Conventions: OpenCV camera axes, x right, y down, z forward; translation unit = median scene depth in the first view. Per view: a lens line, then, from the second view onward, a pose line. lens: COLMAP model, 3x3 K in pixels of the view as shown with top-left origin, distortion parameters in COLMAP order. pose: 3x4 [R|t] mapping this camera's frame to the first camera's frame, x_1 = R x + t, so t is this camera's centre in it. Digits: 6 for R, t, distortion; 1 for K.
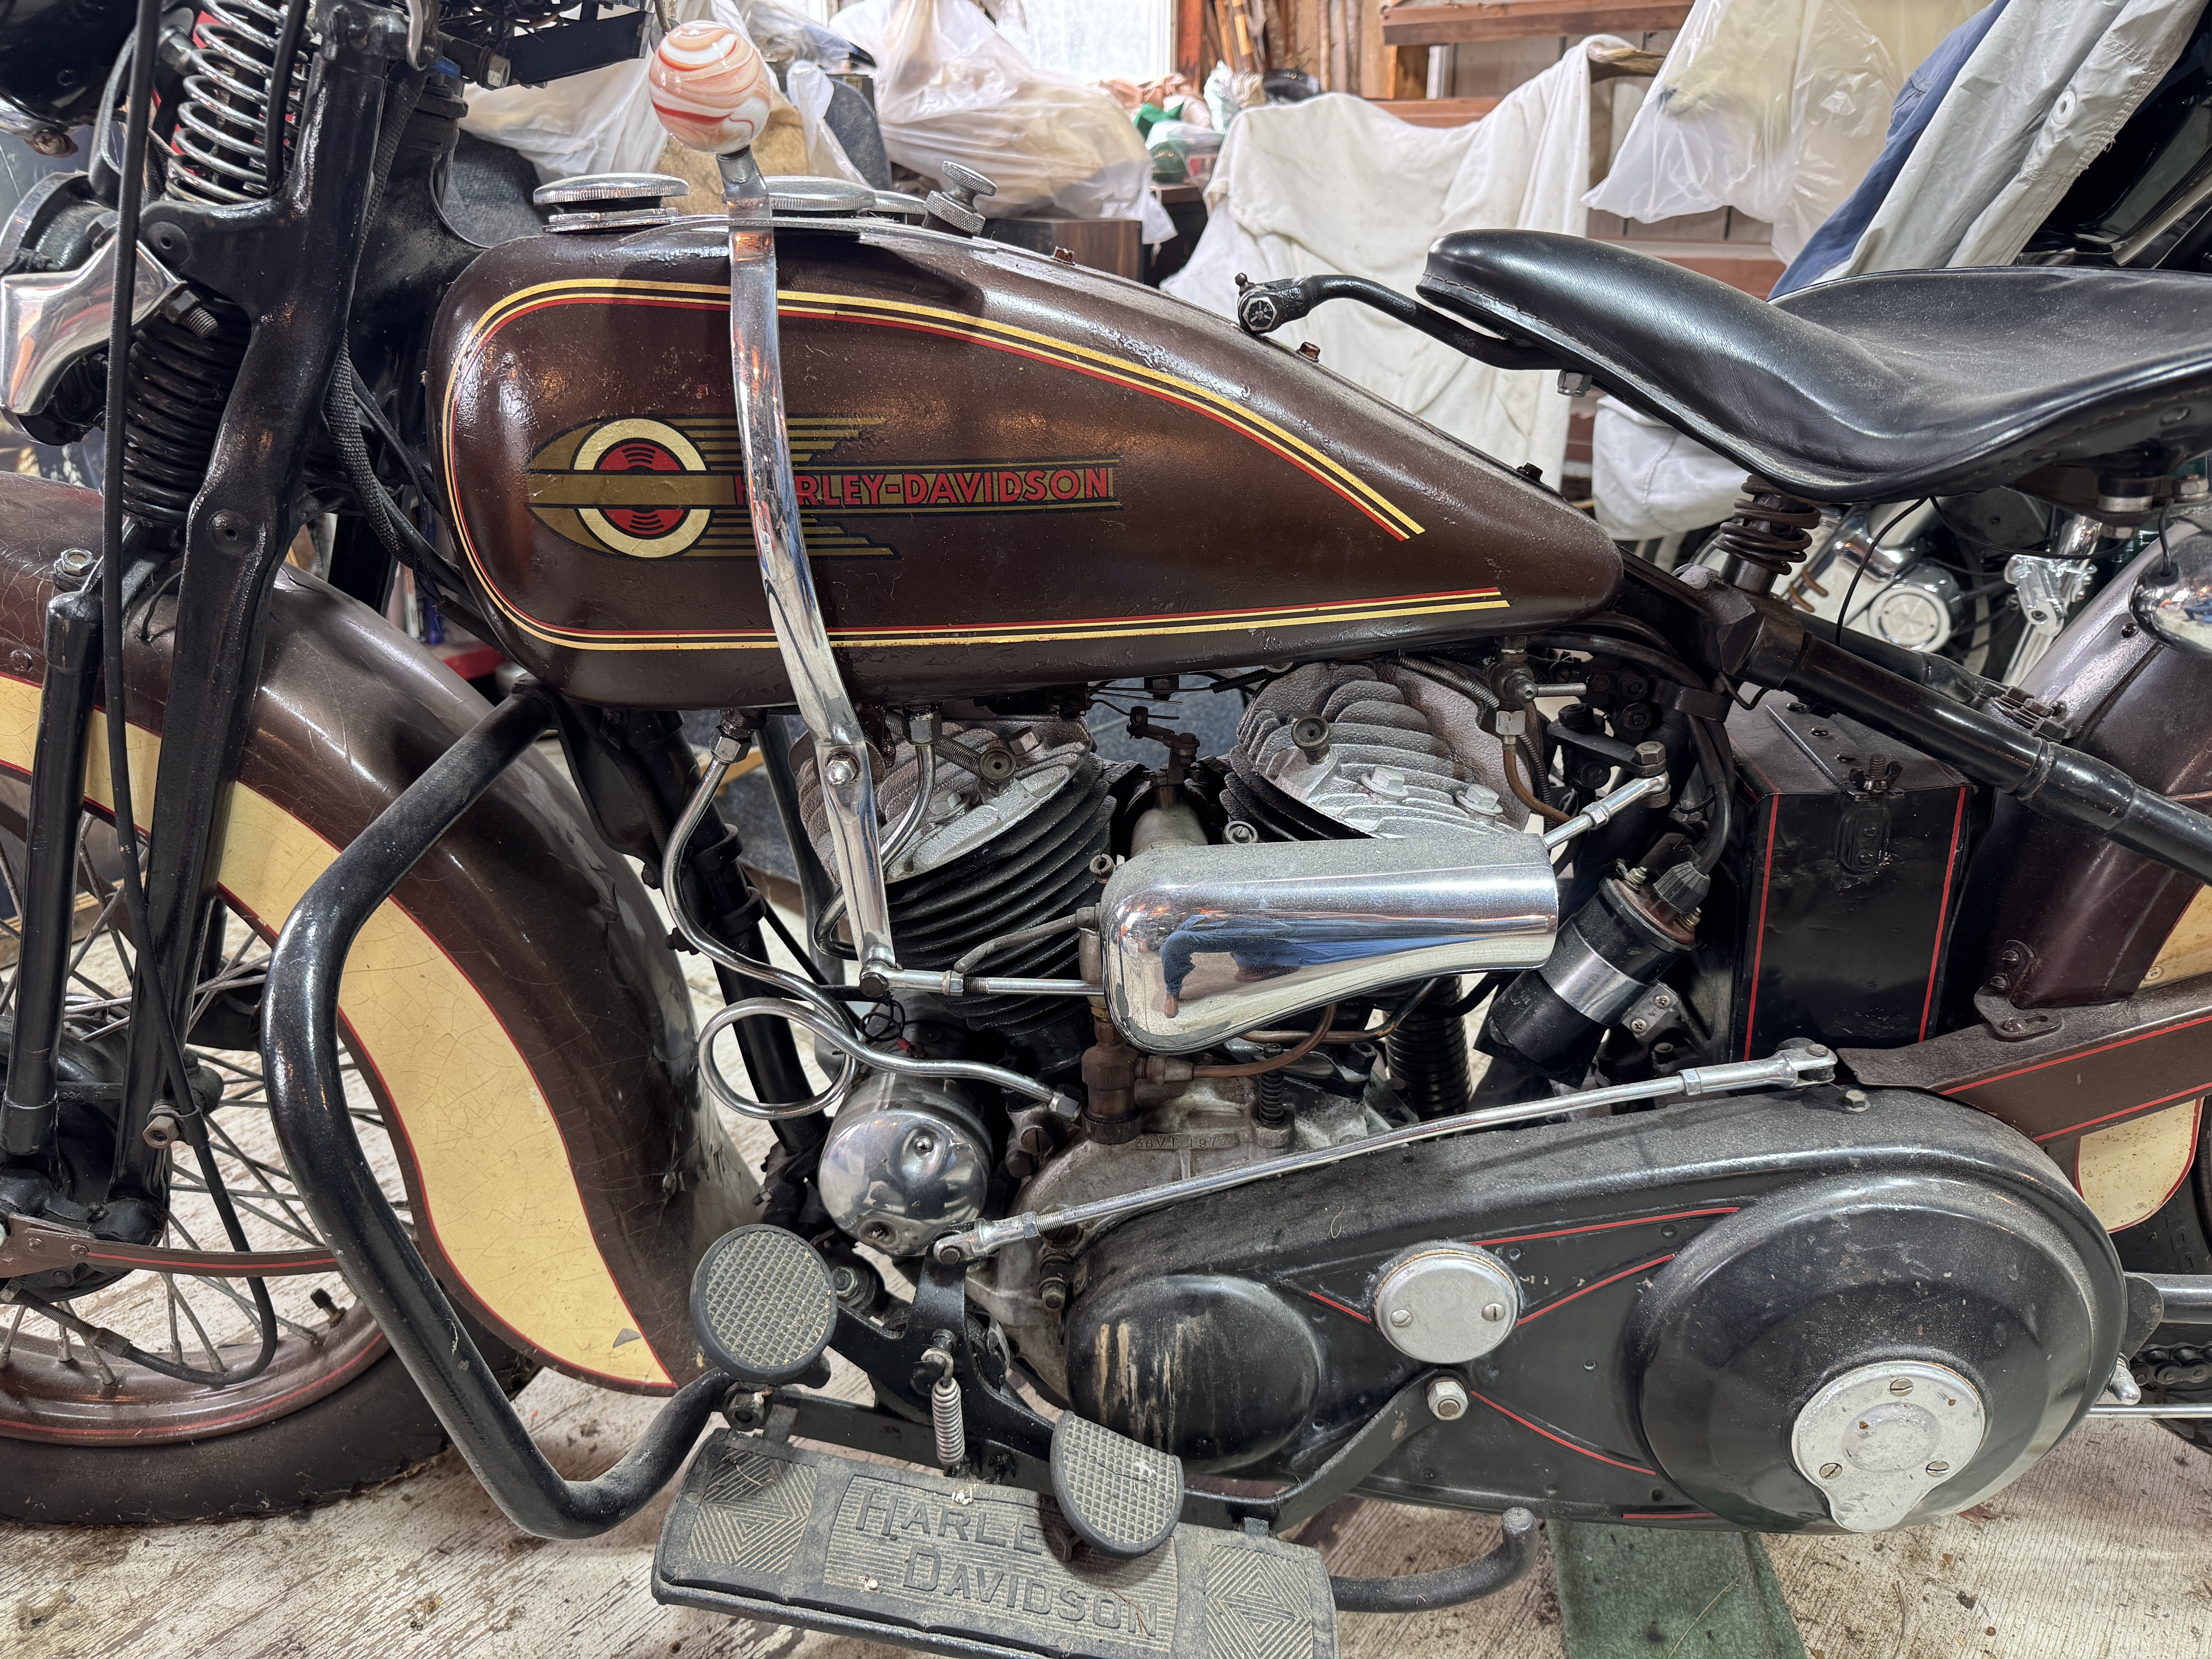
lens RADIAL K [[1585.7, 0, 1106.0], [0, 1585.7, 829.5], [0, 0, 1]] dist [-0.010499, 0.000440]
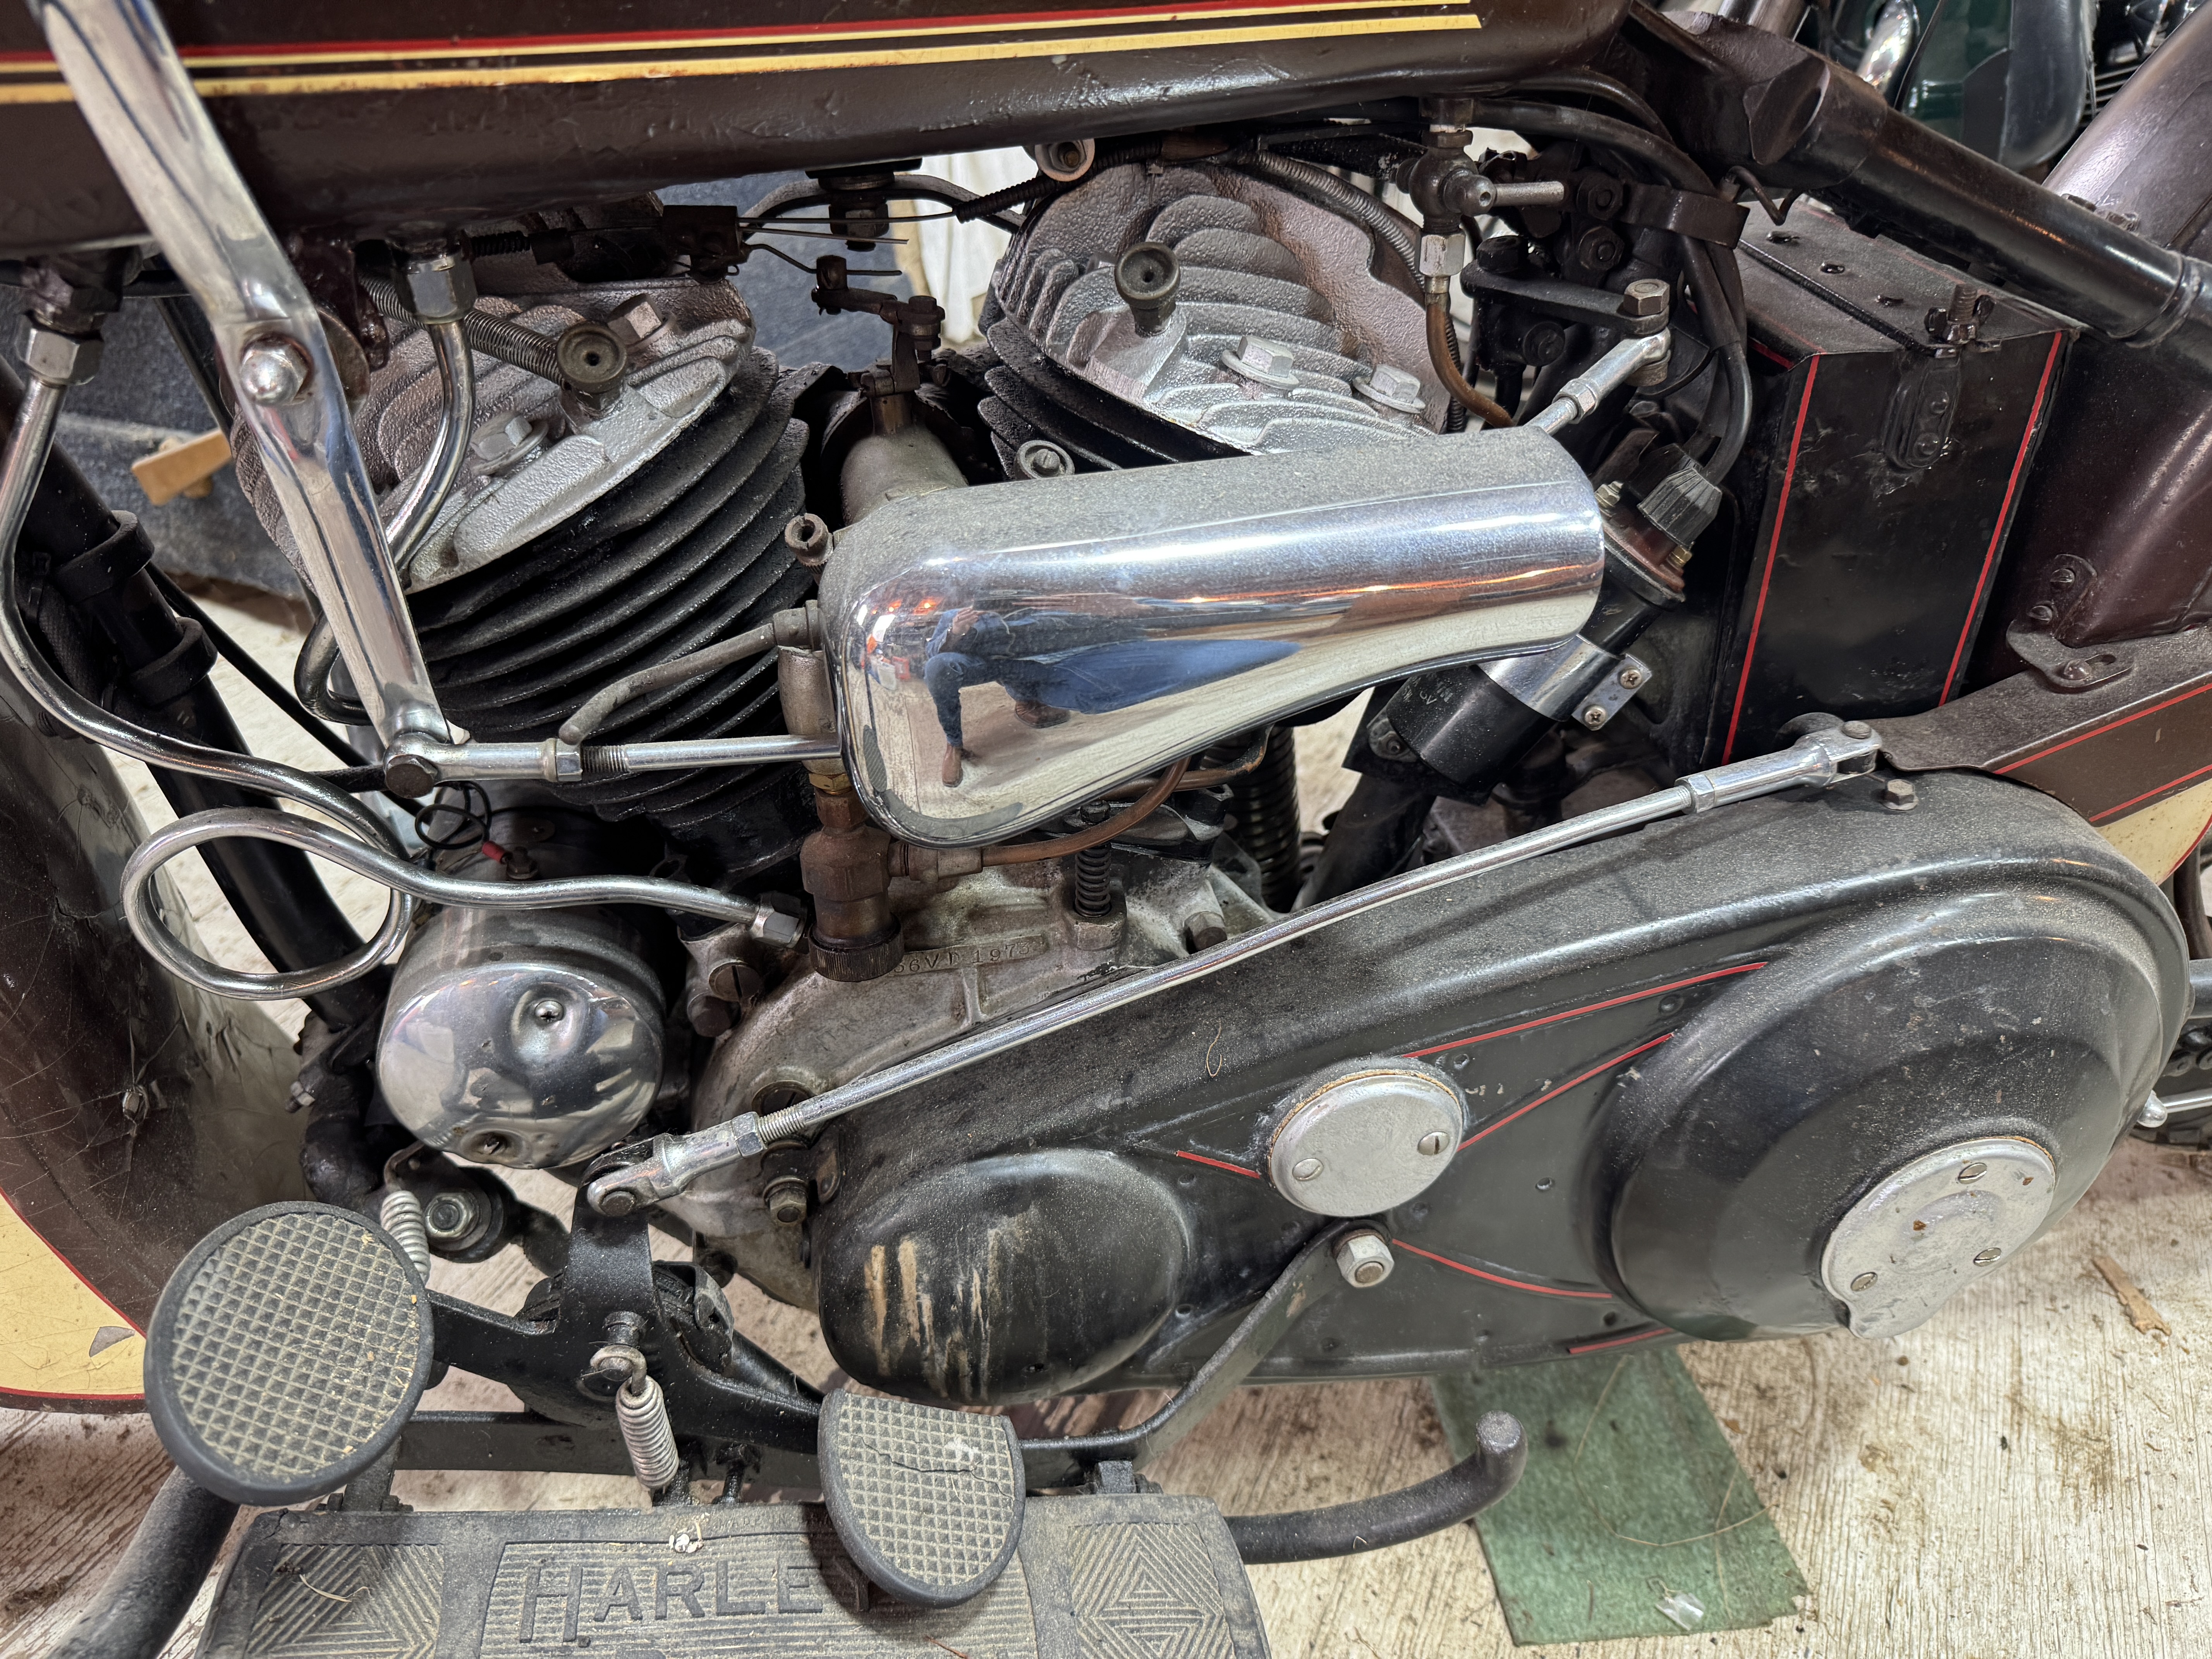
lens RADIAL K [[1593.1, 0, 1107.5], [0, 1593.1, 840.3], [0, 0, 1]] dist [0.010802, -0.019077]
pose [[0.969477, -0.110038, 0.219105, -0.034222], [0.063503, 0.975831, 0.209098, 0.016976], [-0.236818, -0.188802, 0.953033, 0.380838]]
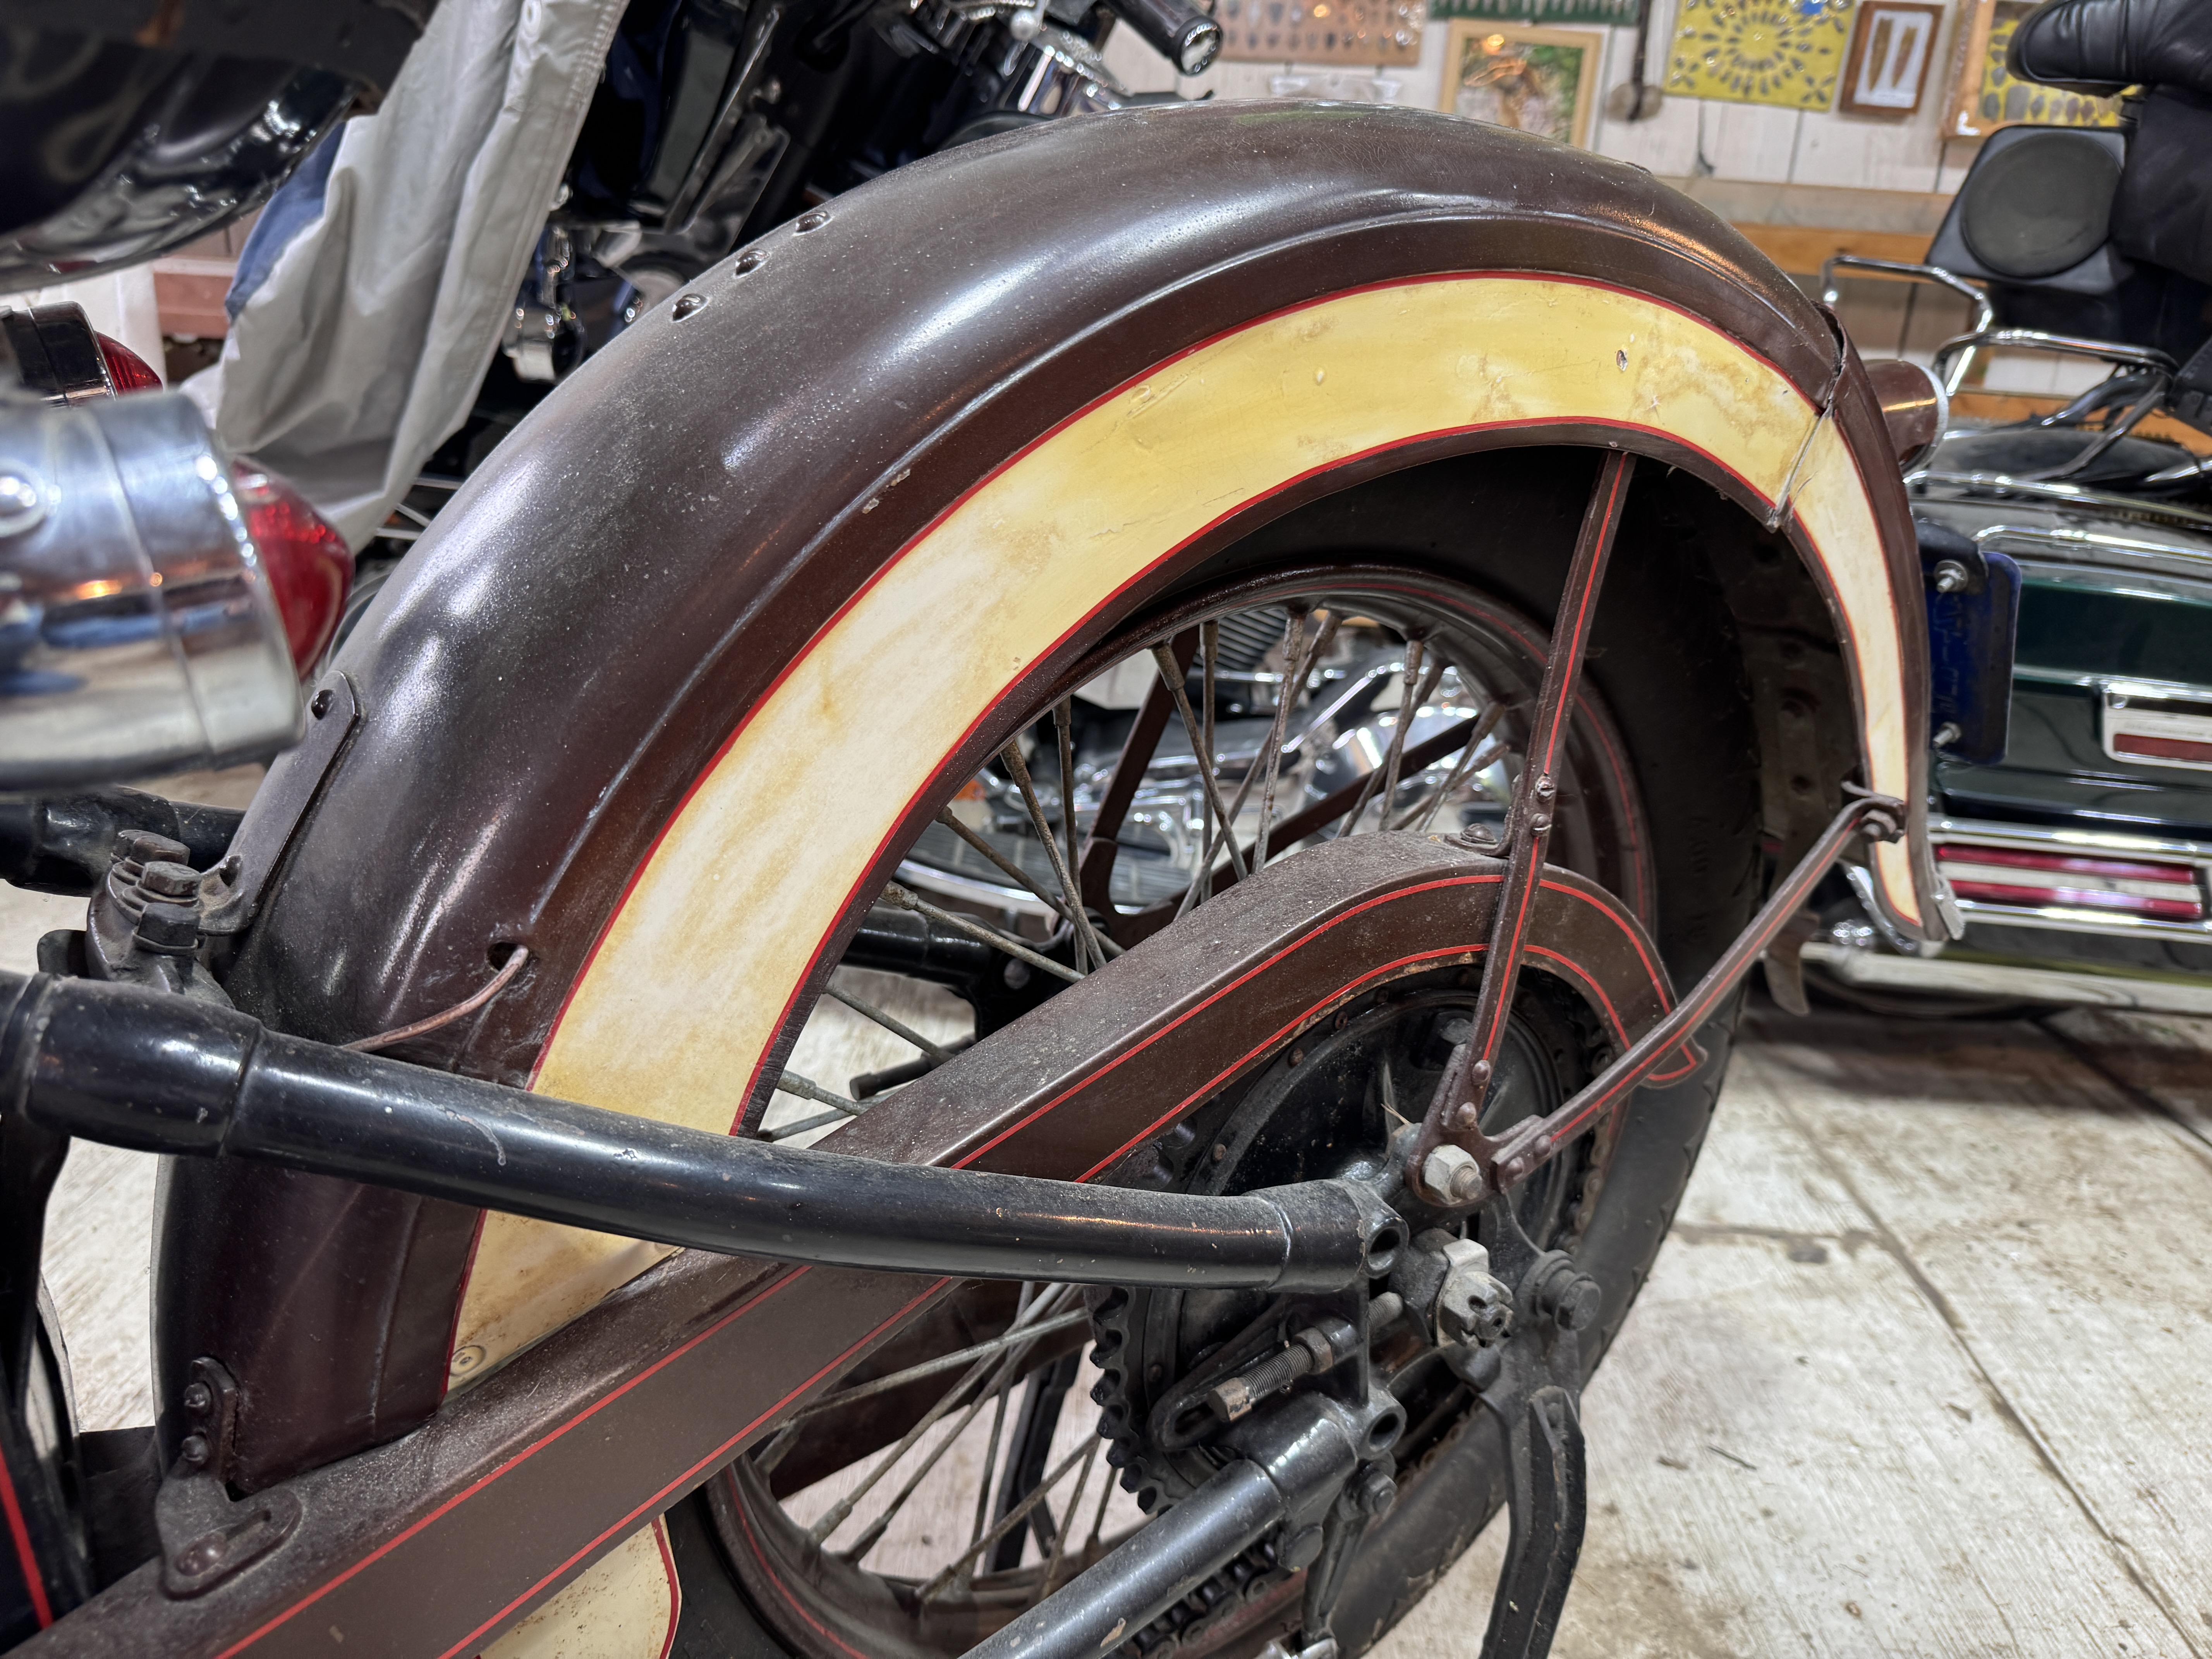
lens RADIAL K [[1582.8, 0, 1094.6], [0, 1582.8, 819.0], [0, 0, 1]] dist [0.022587, -0.033083]
pose [[0.798958, -0.150398, 0.582277, 0.542446], [0.181587, 0.983363, 0.004835, -0.046648], [-0.573317, 0.101871, 0.812976, 0.435064]]
